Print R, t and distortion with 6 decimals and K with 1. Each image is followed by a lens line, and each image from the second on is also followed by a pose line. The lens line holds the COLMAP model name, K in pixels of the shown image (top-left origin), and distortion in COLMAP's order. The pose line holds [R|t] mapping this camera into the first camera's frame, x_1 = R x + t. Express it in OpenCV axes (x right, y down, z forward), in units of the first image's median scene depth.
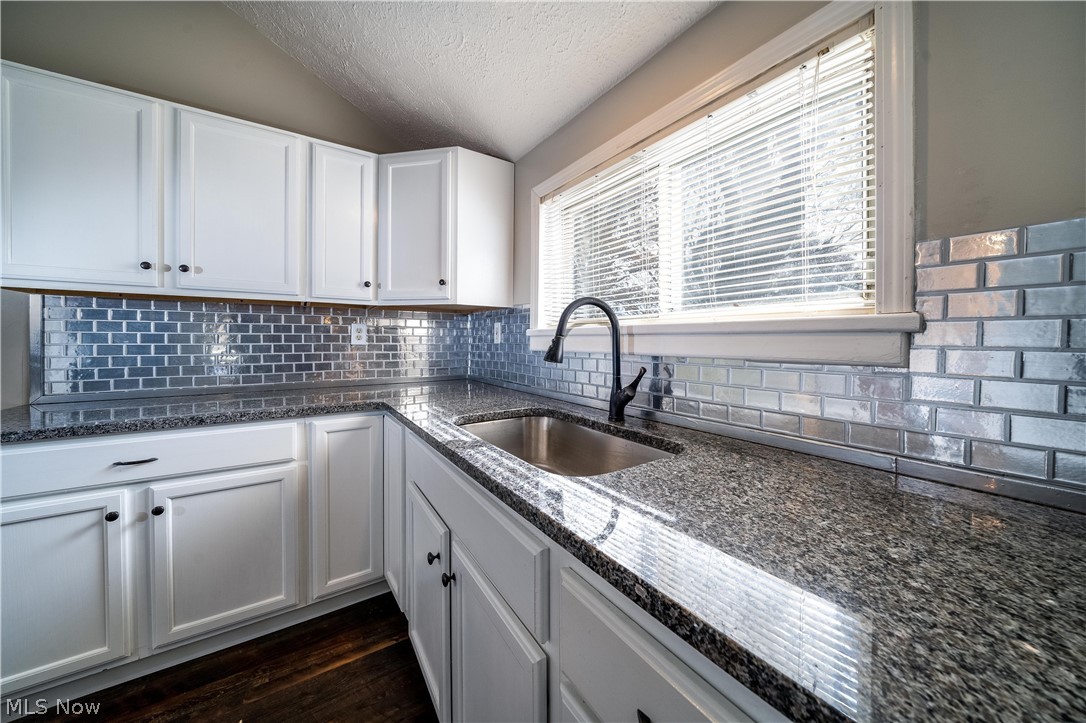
lens RADIAL K [[376.8, 0, 546.6], [0, 376.8, 348.2], [0, 0, 1]] dist [-0.006007, 0.000100]
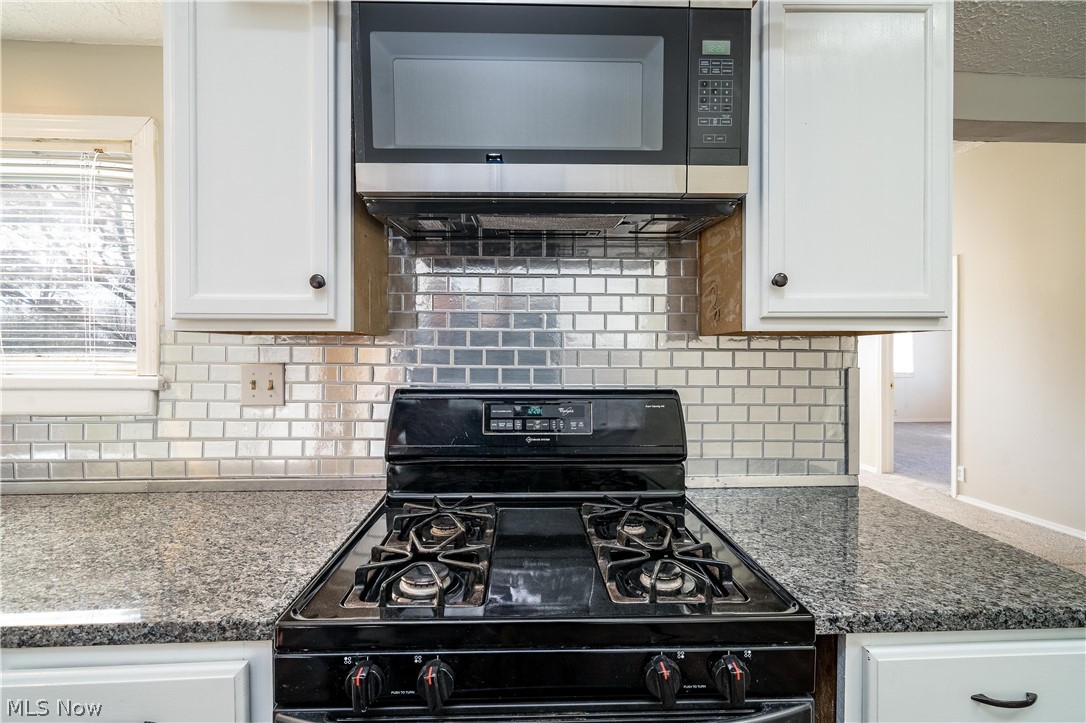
lens RADIAL K [[486.9, 0, 543.0], [0, 486.9, 361.5], [0, 0, 1]] dist [-0.002082, -0.000352]
pose [[0.533751, 0.016150, 0.845487, 0.206899], [0.013432, 0.999530, -0.027572, -0.078570], [-0.845535, 0.026073, 0.533283, -1.179547]]
